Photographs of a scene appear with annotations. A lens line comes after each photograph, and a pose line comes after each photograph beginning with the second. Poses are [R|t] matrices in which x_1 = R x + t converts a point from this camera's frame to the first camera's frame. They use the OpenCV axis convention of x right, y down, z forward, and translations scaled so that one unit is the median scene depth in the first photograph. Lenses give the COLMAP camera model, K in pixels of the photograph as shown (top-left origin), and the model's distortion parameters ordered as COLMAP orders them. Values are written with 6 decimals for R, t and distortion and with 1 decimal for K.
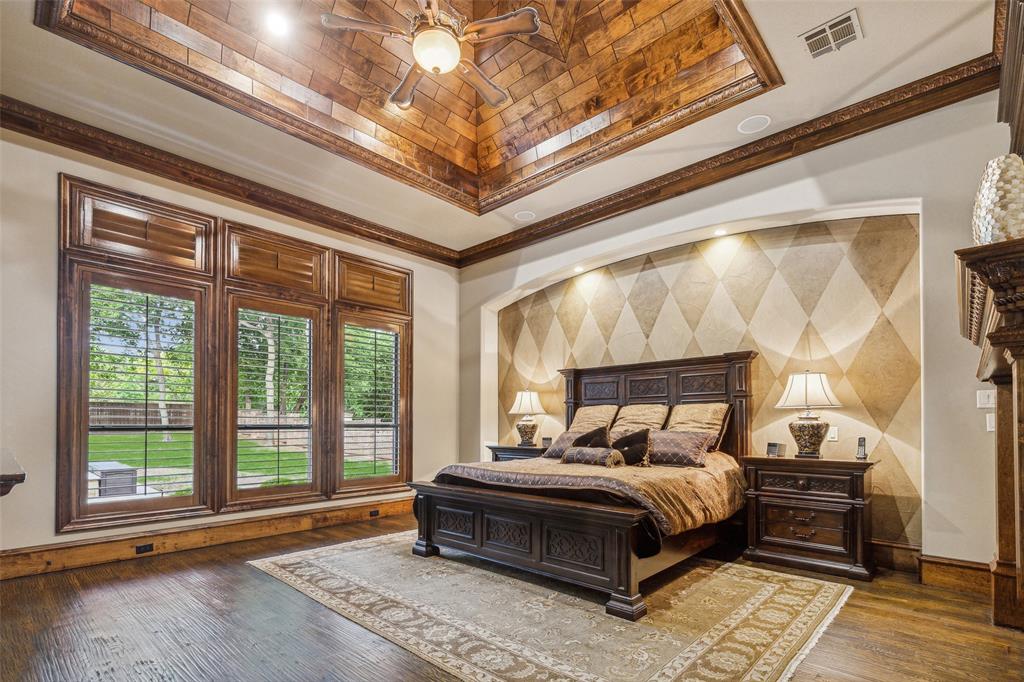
lens RADIAL K [[462.9, 0, 515.4], [0, 462.9, 422.3], [0, 0, 1]] dist [-0.010592, -0.000133]
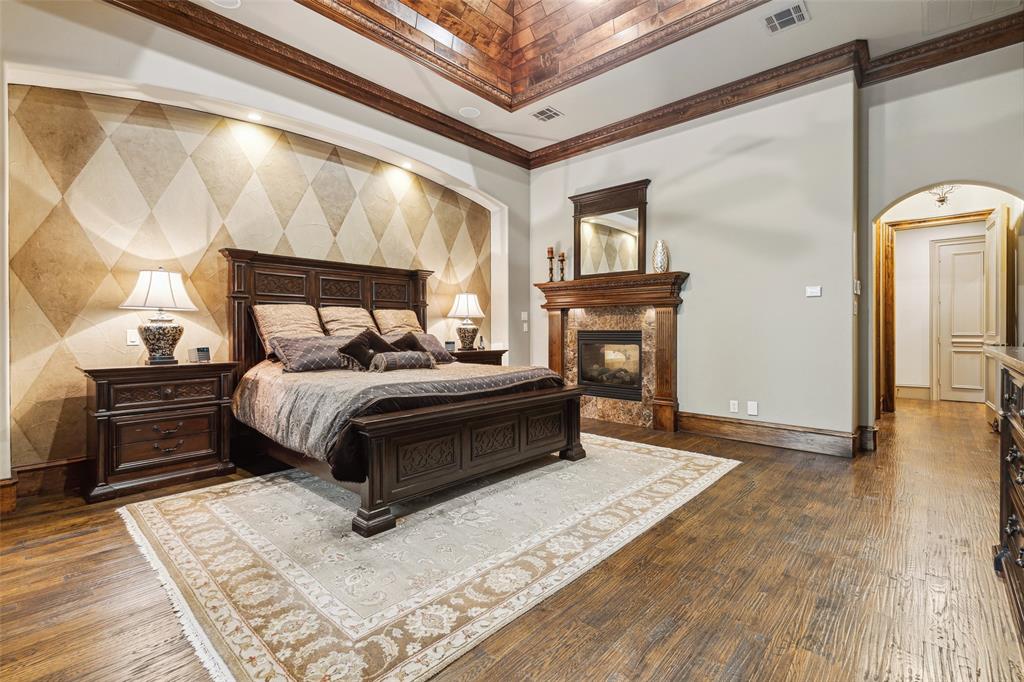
lens RADIAL K [[465.2, 0, 512.5], [0, 465.2, 329.4], [0, 0, 1]] dist [0.015089, -0.001135]
pose [[0.014099, 0.001526, 0.999899, -0.661504], [-0.004982, 0.999987, -0.001456, 0.007322], [-0.999888, -0.004961, 0.014107, 0.632135]]
